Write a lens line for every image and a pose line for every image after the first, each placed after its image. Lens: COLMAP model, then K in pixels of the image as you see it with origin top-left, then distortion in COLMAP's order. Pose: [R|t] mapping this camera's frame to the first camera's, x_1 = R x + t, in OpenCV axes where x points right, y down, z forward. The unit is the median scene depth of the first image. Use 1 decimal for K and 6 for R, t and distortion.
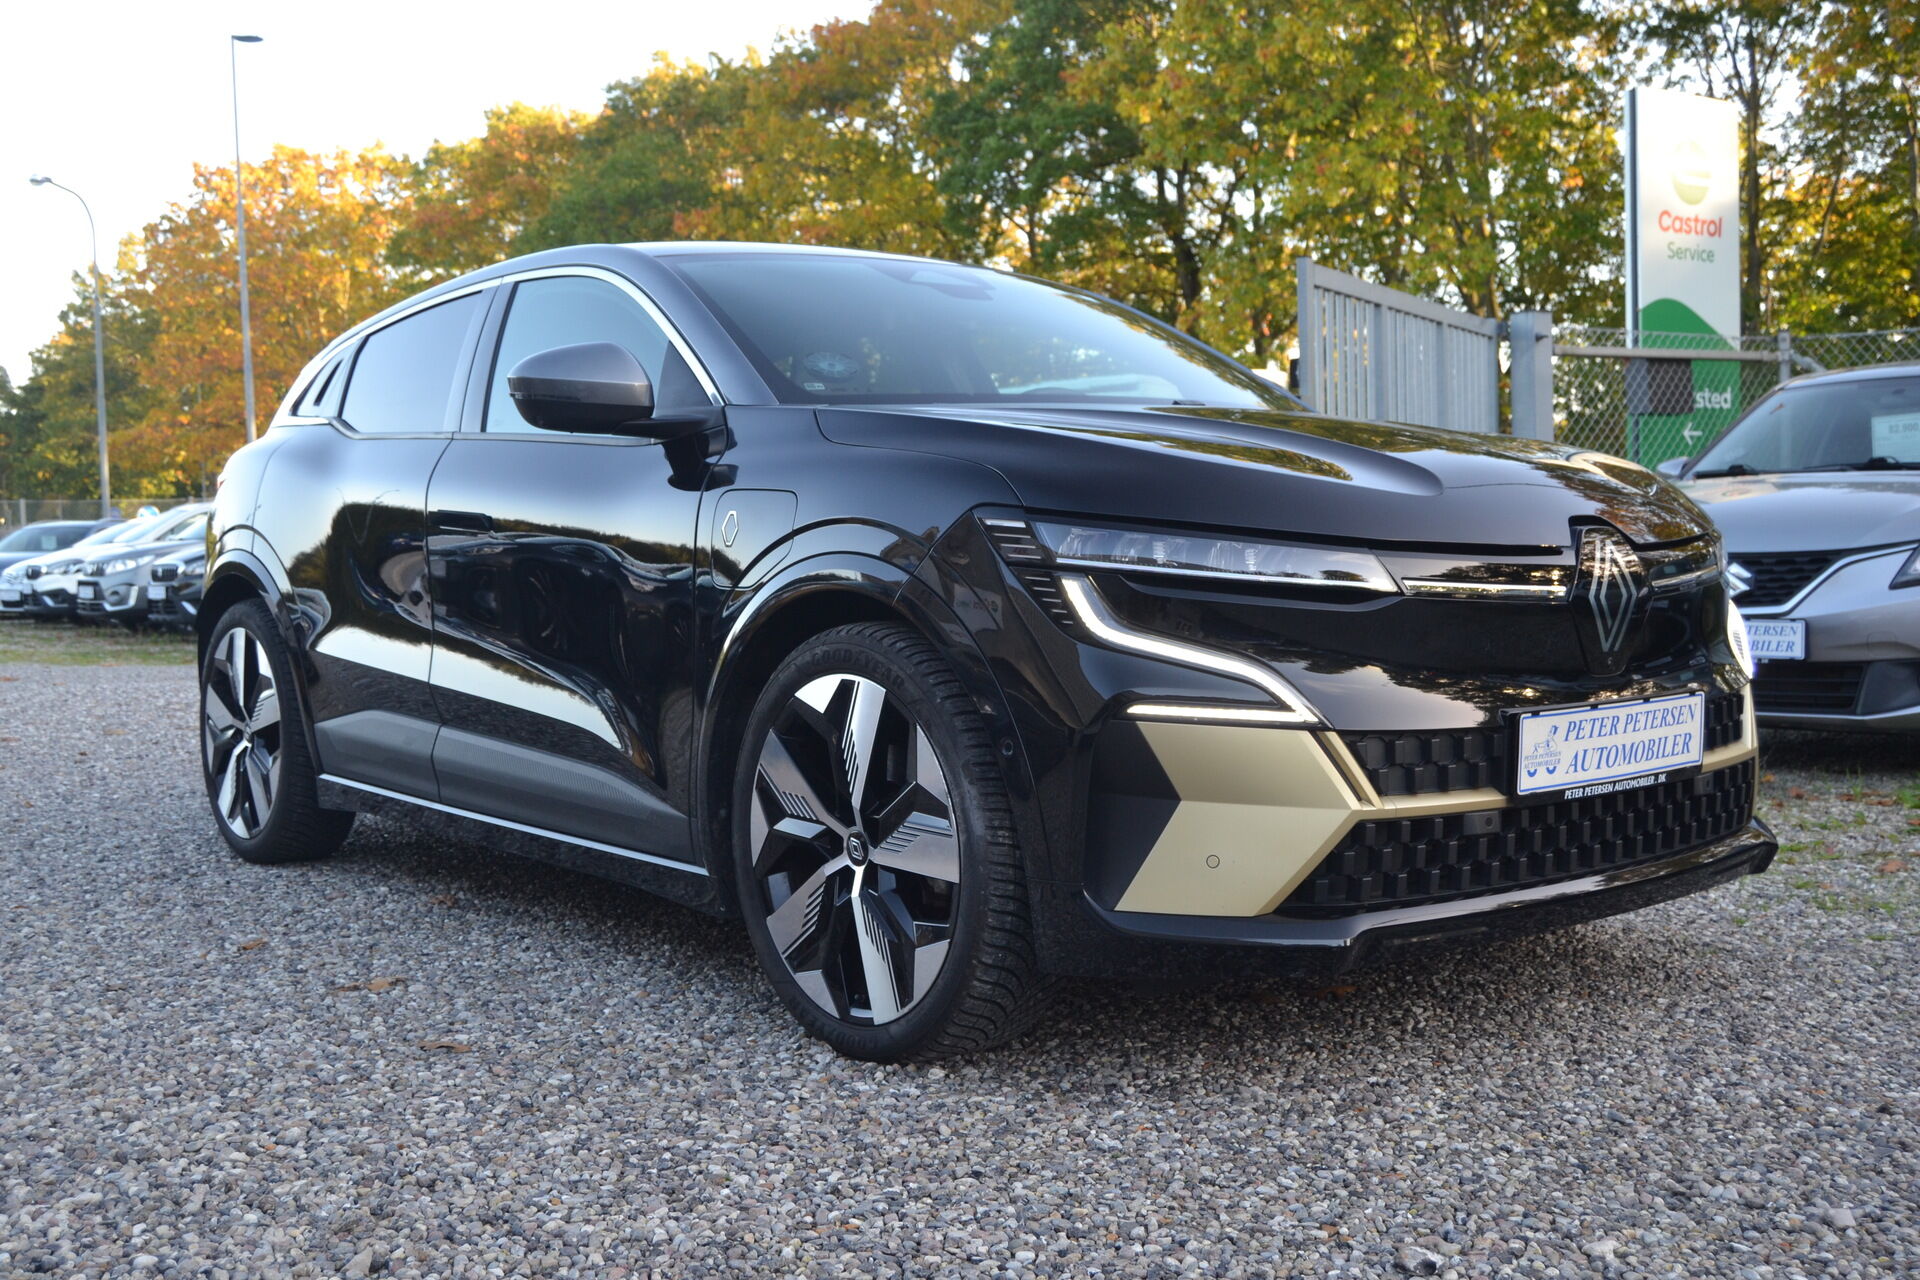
lens RADIAL K [[1966.5, 0, 949.0], [0, 1966.5, 645.1], [0, 0, 1]] dist [-0.050015, -0.004495]
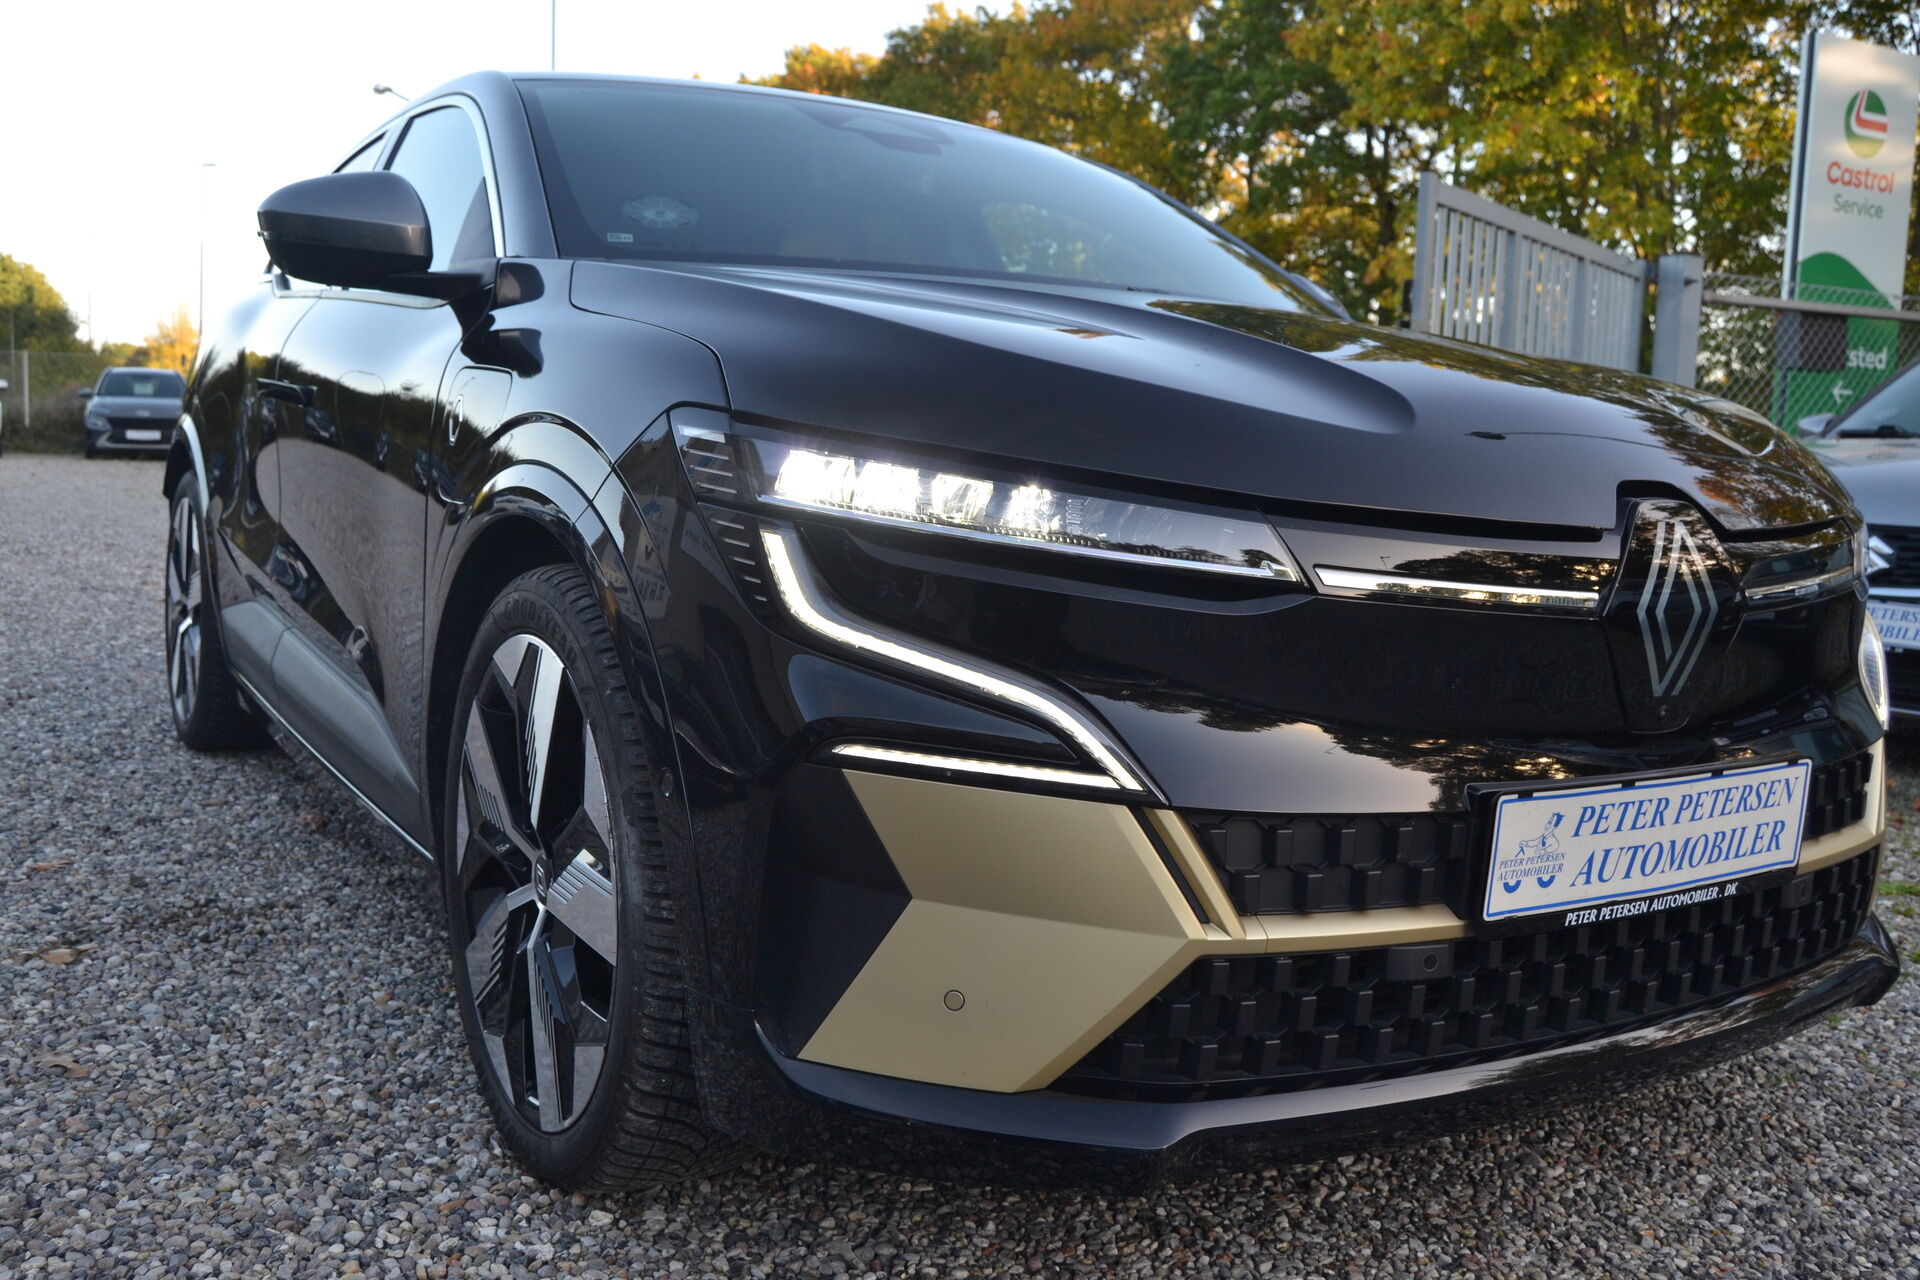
lens RADIAL K [[1659.6, 0, 960.0], [0, 1659.6, 640.0], [0, 0, 1]] dist [-0.060679, 0.008608]
pose [[0.989813, 0.078330, -0.118889, 0.066400], [-0.070289, 0.995040, 0.070393, -0.014361], [0.123813, -0.061319, 0.990409, 0.169843]]
